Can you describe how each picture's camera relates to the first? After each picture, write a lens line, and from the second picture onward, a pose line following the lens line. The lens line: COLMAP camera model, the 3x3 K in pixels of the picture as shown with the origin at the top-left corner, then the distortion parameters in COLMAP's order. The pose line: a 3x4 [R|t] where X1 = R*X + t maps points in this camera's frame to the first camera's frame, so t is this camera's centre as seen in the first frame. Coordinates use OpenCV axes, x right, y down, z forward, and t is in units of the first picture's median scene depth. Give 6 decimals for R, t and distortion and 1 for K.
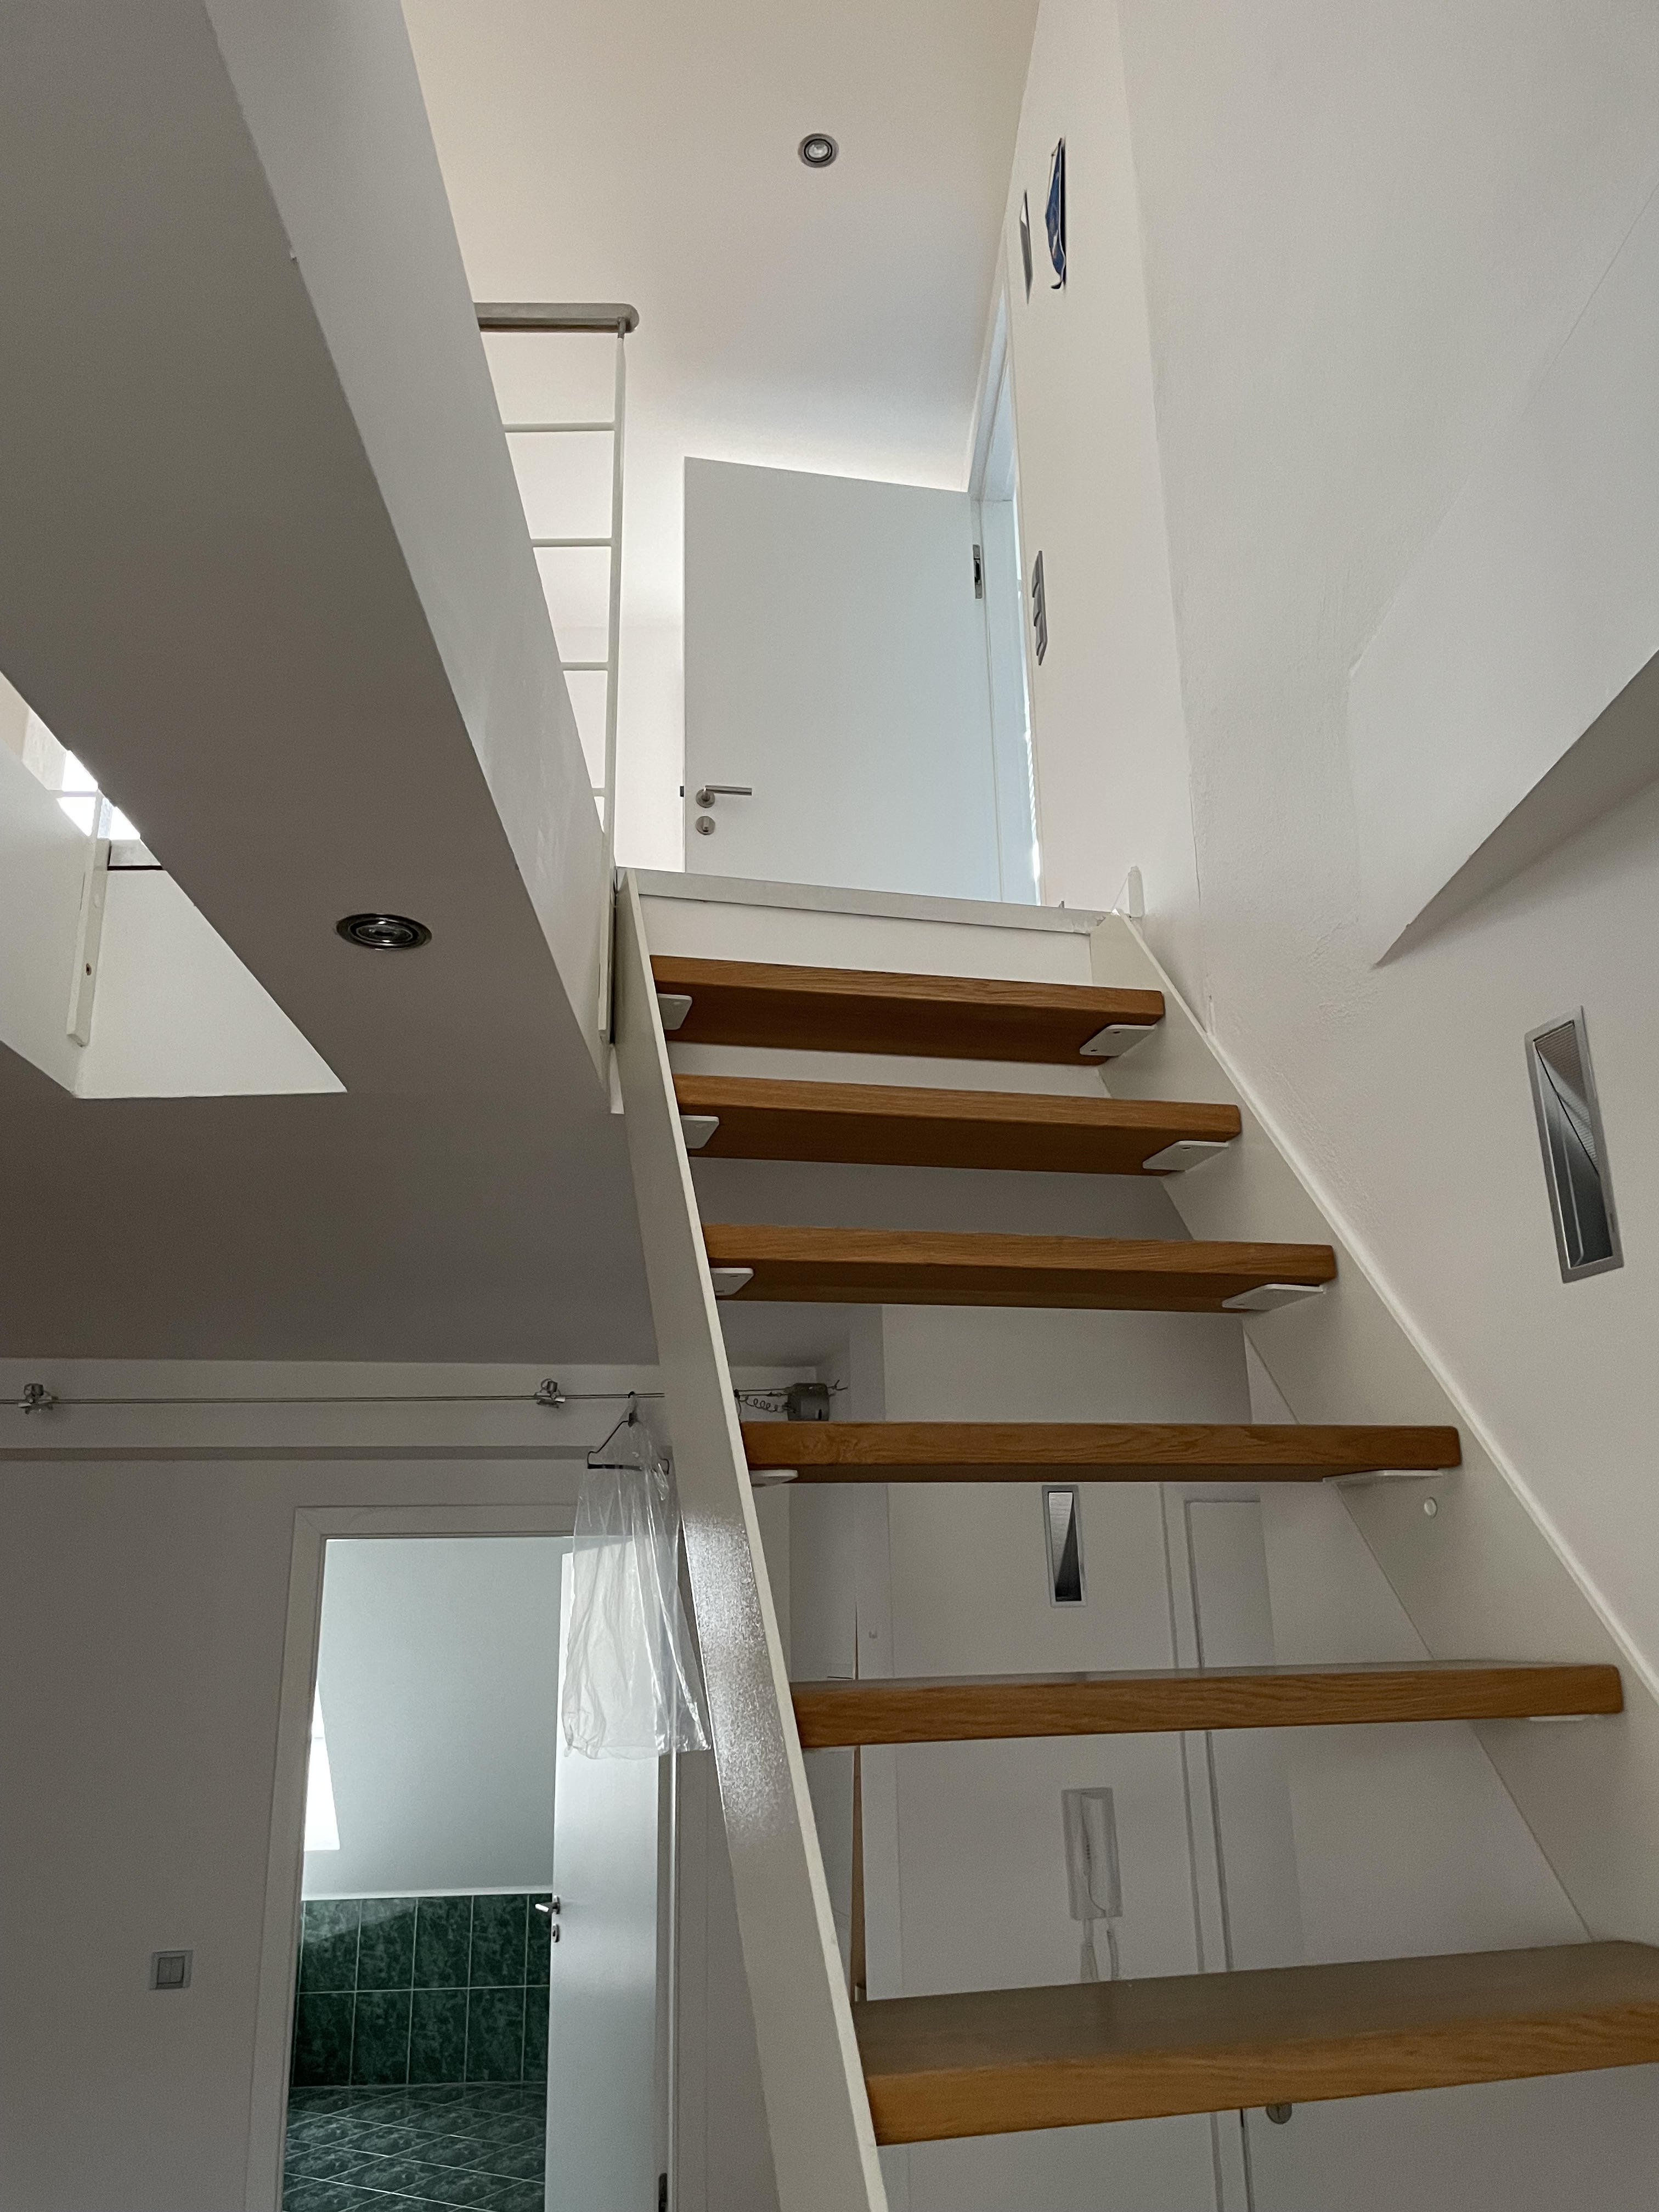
lens RADIAL K [[1675.4, 0, 824.6], [0, 1675.4, 1103.8], [0, 0, 1]] dist [0.097990, -0.112582]
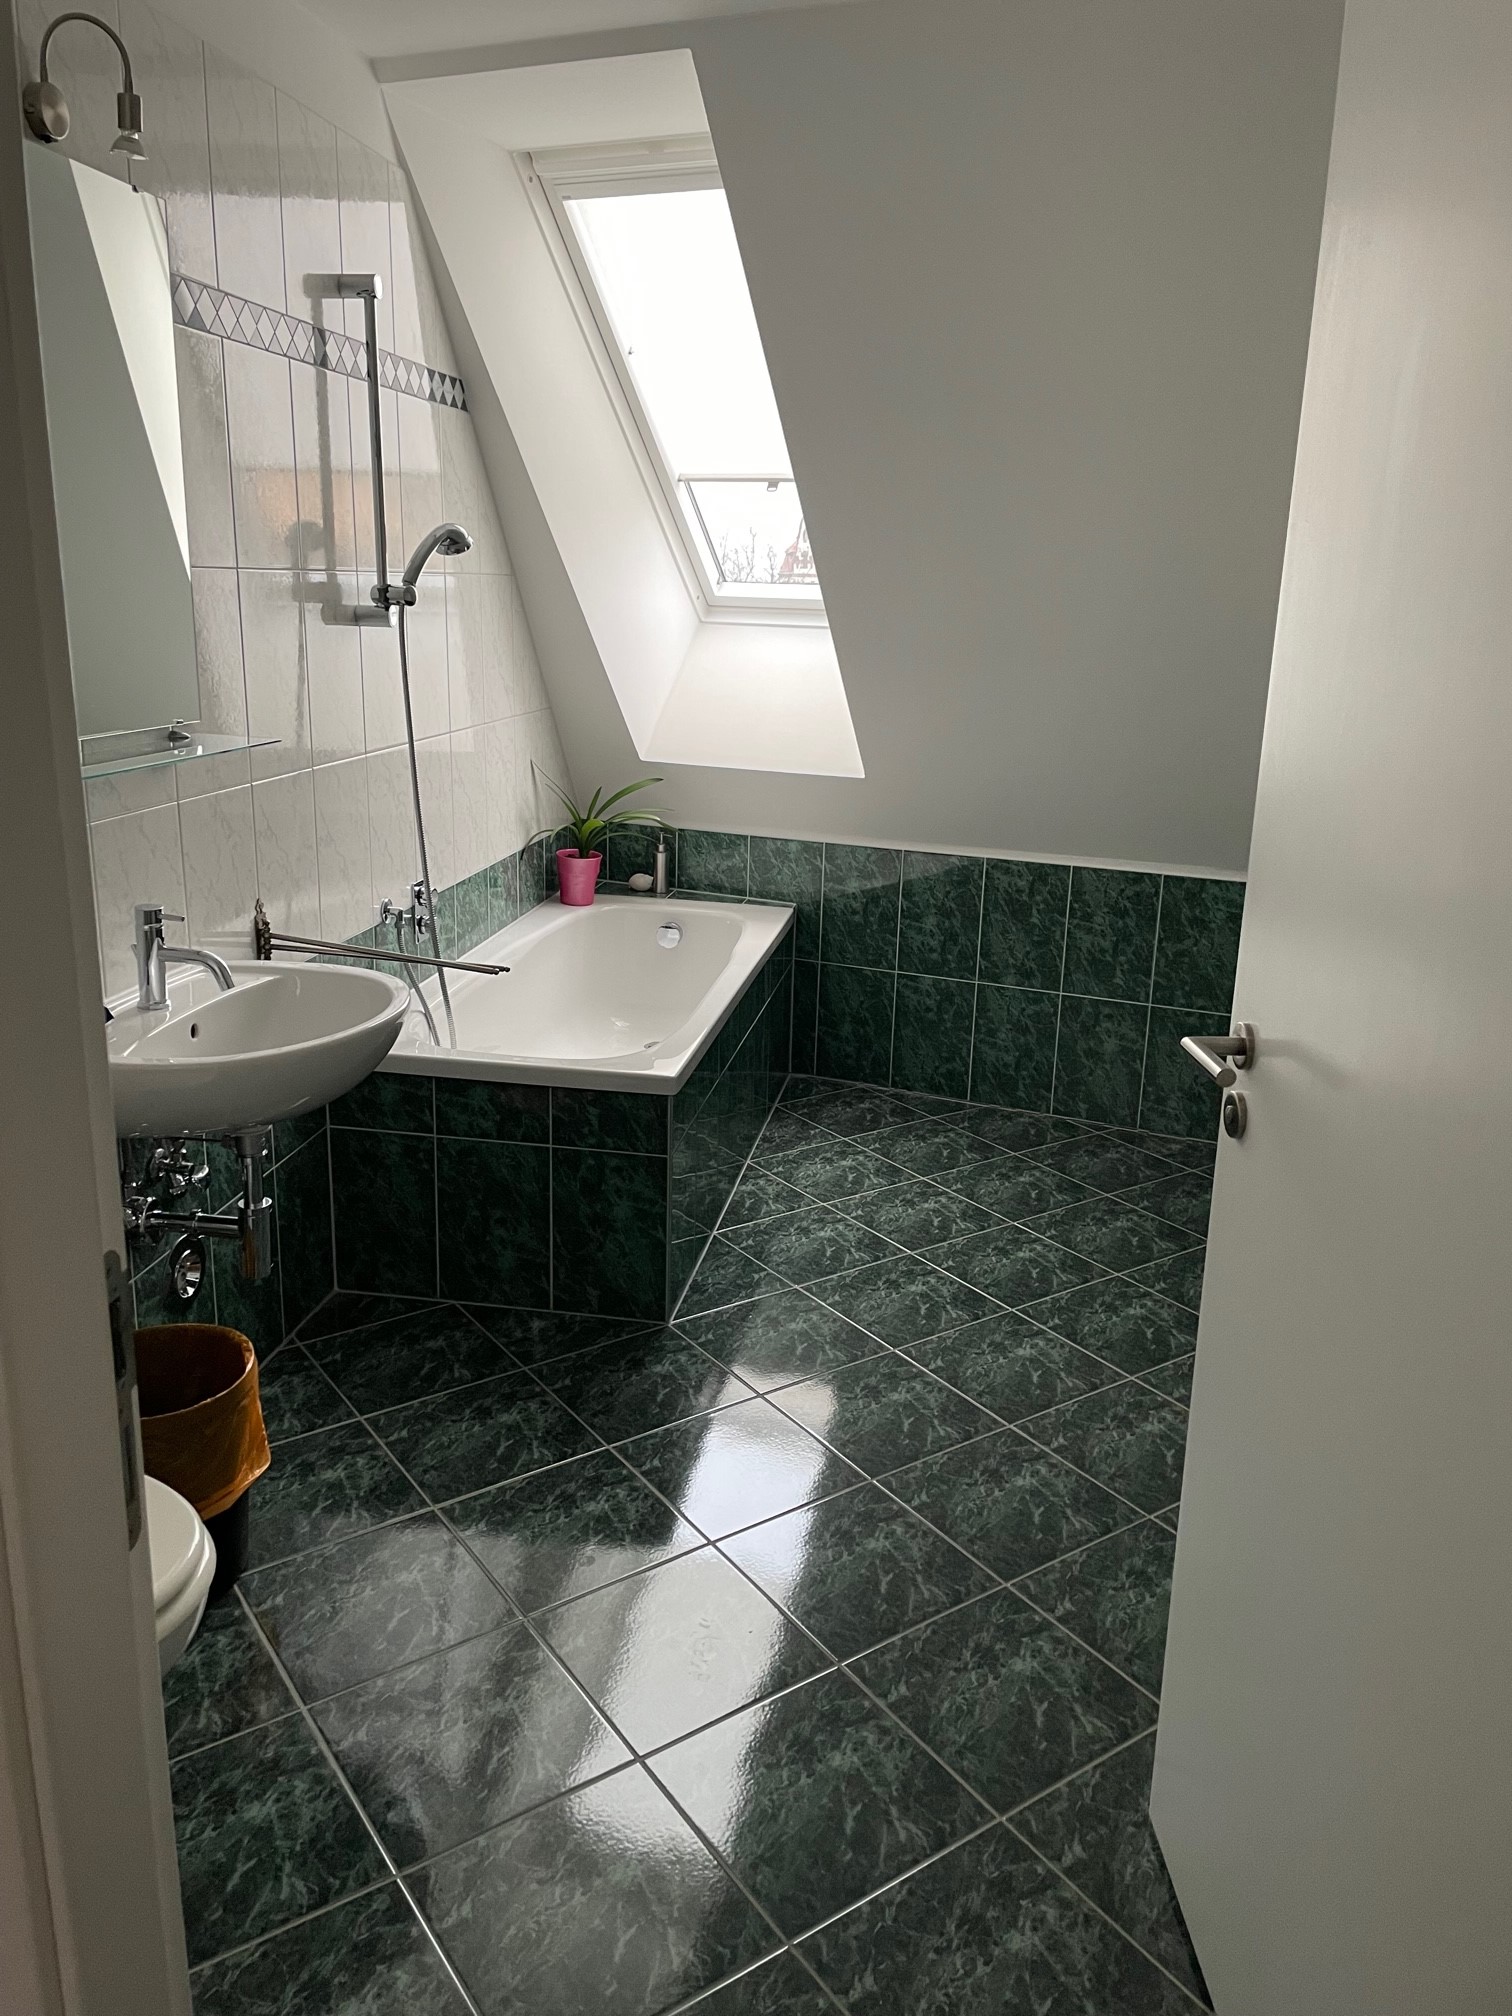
lens RADIAL K [[1534.6, 0, 746.9], [0, 1534.6, 1011.1], [0, 0, 1]] dist [0.097869, -0.136037]
pose [[0.910181, 0.153339, -0.384782, -0.090526], [0.083516, 0.841938, 0.533072, 0.201040], [0.405703, -0.517328, 0.753510, 0.506611]]
